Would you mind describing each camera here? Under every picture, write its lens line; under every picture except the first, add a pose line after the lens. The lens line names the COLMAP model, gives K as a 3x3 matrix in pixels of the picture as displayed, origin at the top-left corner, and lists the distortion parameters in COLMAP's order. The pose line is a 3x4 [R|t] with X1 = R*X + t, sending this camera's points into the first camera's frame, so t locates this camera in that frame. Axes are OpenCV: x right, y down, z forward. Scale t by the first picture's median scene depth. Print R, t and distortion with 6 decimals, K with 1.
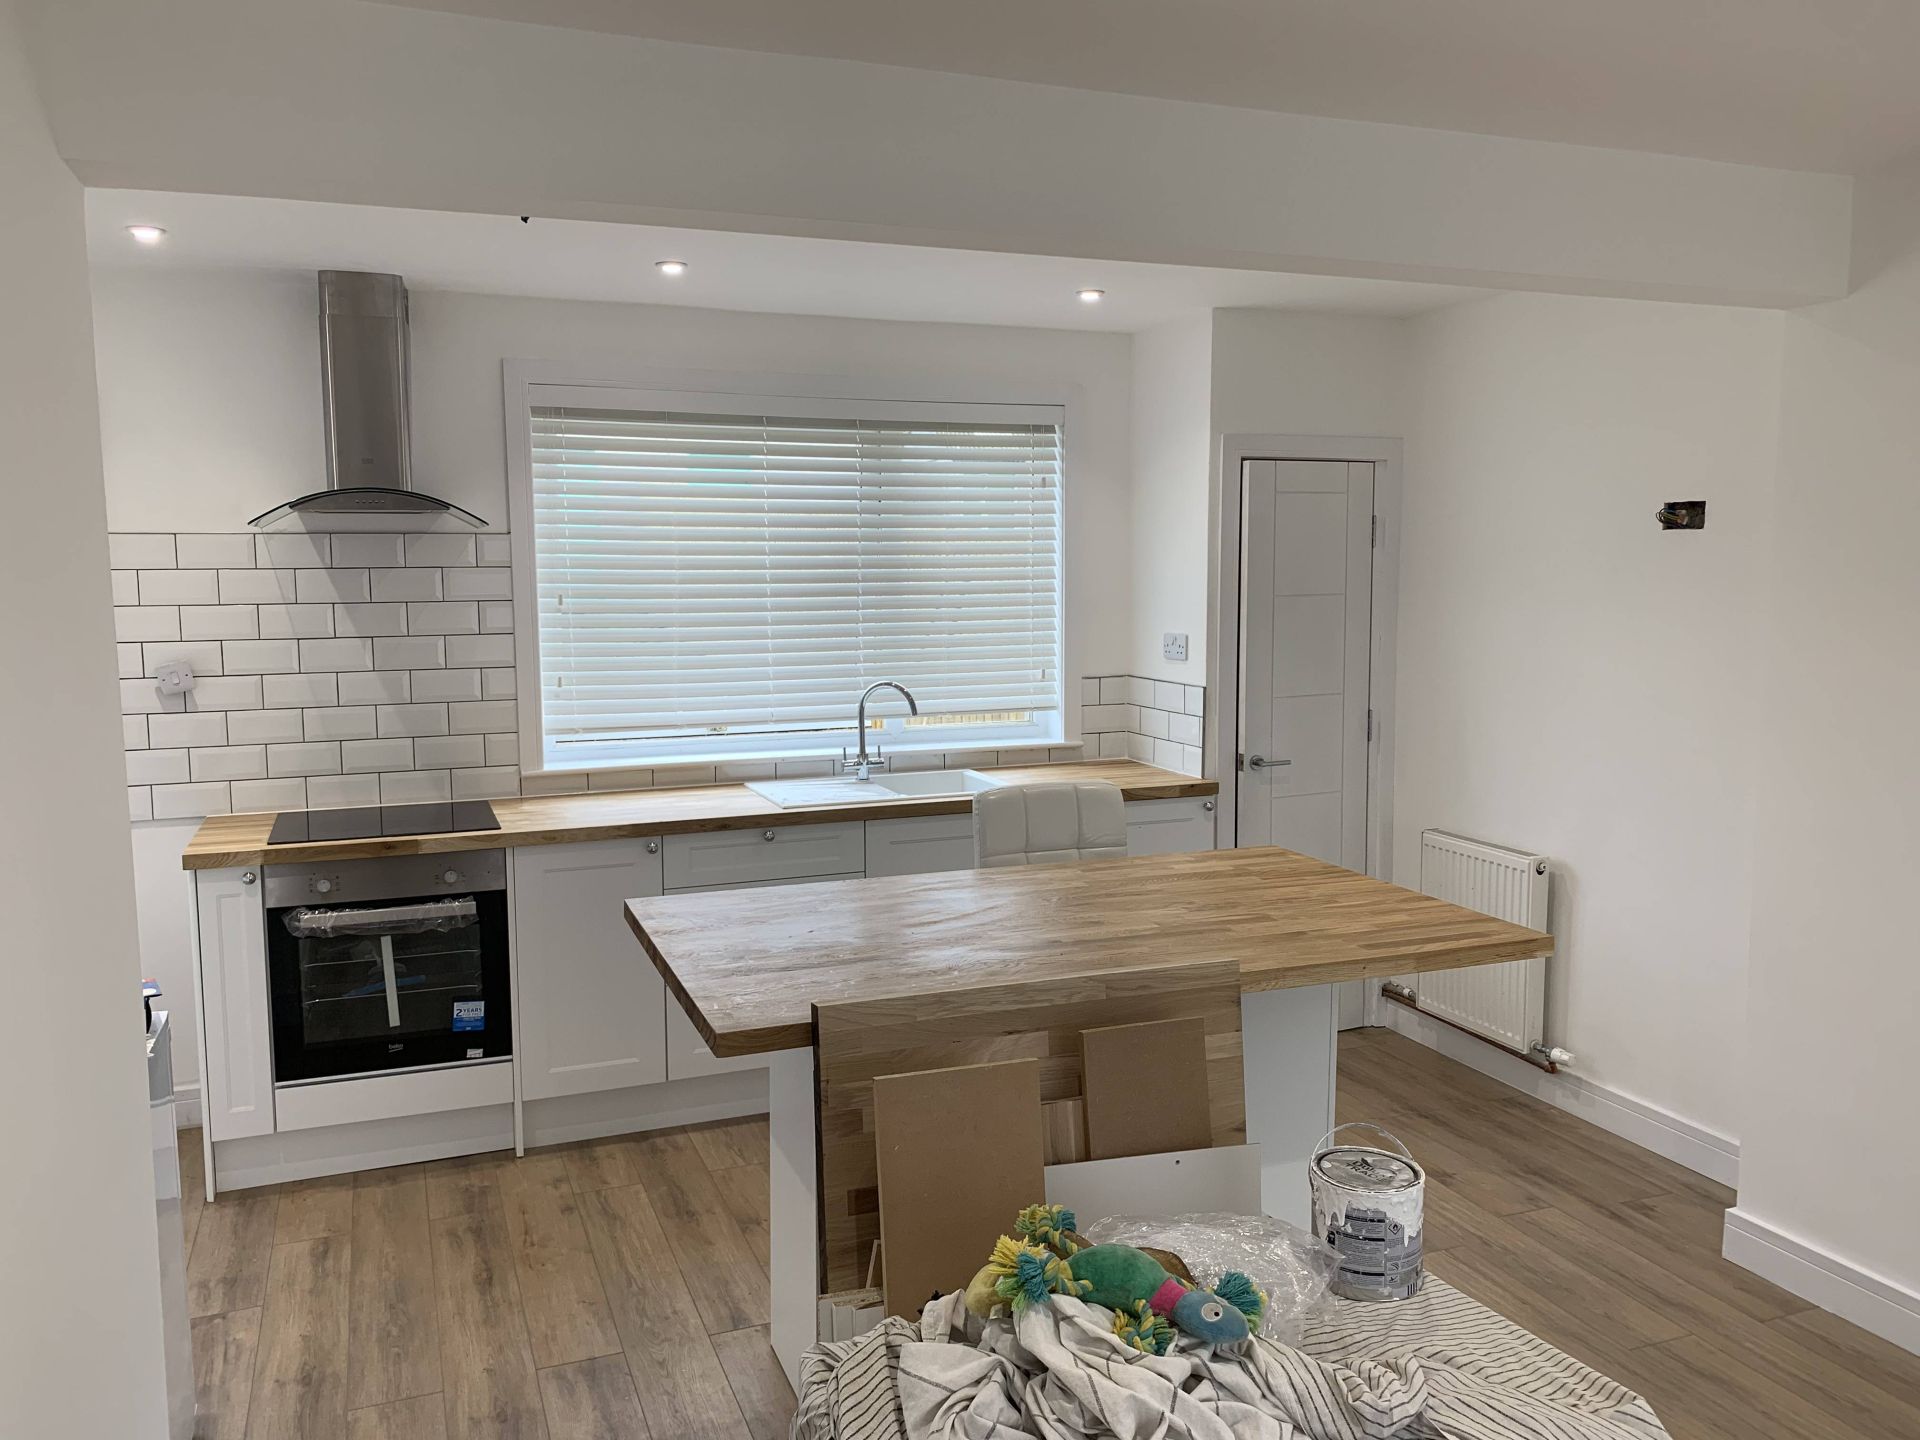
lens RADIAL K [[1453.7, 0, 960.4], [0, 1453.7, 706.1], [0, 0, 1]] dist [0.051868, -0.087364]
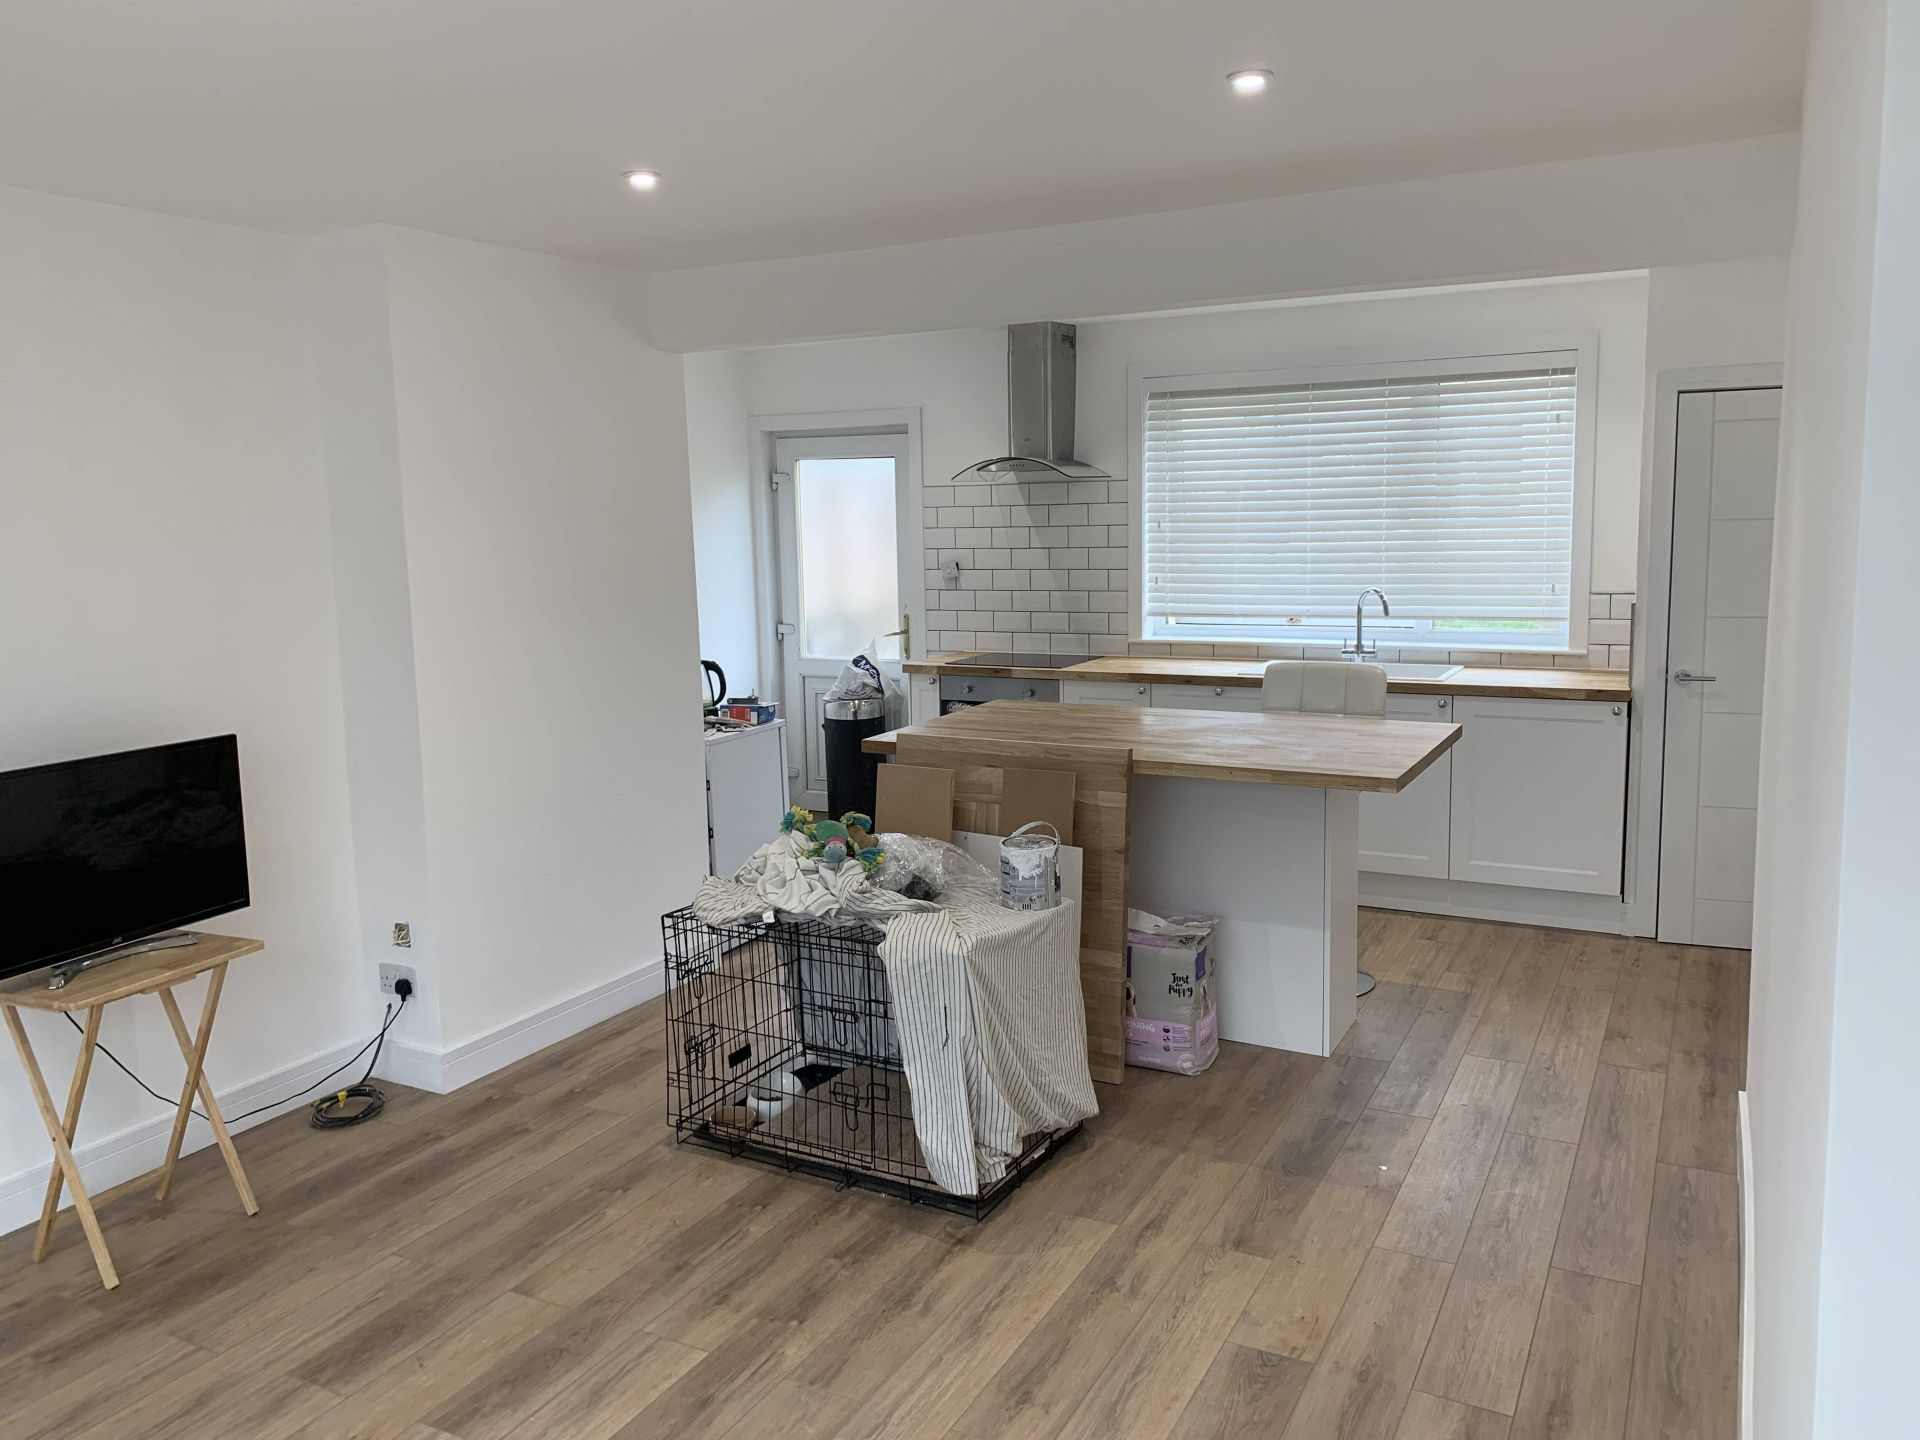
lens RADIAL K [[1453.7, 0, 960.4], [0, 1453.7, 706.1], [0, 0, 1]] dist [0.051868, -0.087364]
pose [[0.649979, 0.096059, -0.753857, 0.730831], [-0.055594, 0.995332, 0.078895, 0.004669], [0.757916, -0.009370, 0.652285, -0.111298]]
